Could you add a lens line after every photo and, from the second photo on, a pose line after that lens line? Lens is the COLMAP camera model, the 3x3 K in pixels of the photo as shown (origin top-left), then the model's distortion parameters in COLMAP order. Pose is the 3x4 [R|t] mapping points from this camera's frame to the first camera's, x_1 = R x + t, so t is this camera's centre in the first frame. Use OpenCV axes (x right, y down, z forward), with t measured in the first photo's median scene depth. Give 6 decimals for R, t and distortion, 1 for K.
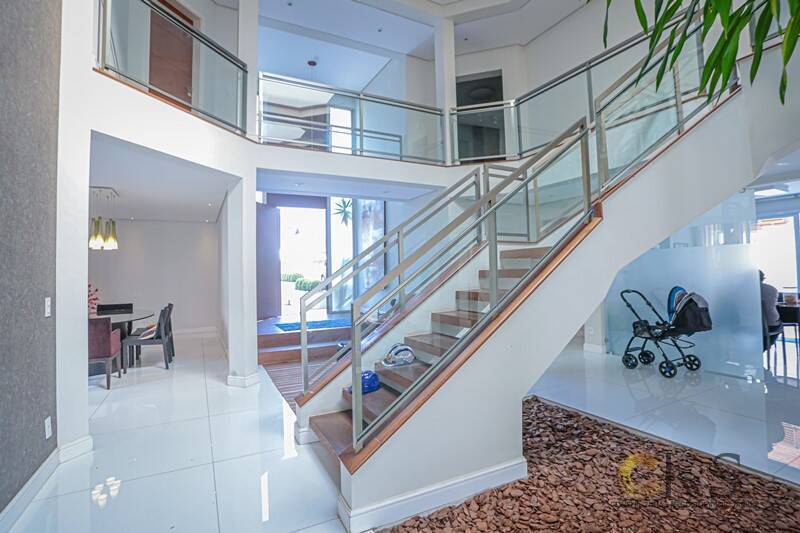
lens RADIAL K [[399.3, 0, 400.0], [0, 399.3, 266.5], [0, 0, 1]] dist [-0.072571, 0.028298]
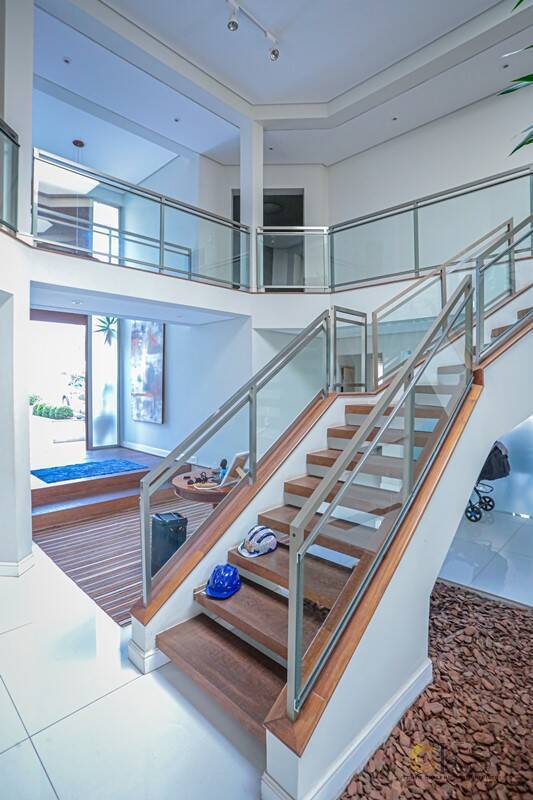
lens RADIAL K [[415.0, 0, 266.5], [0, 415.0, 400.0], [0, 0, 1]] dist [-0.062431, 0.024340]
pose [[0.953442, 0.011080, 0.301372, -0.138510], [-0.025349, 0.998733, 0.043477, -0.059023], [-0.300508, -0.049092, 0.952515, 0.107270]]
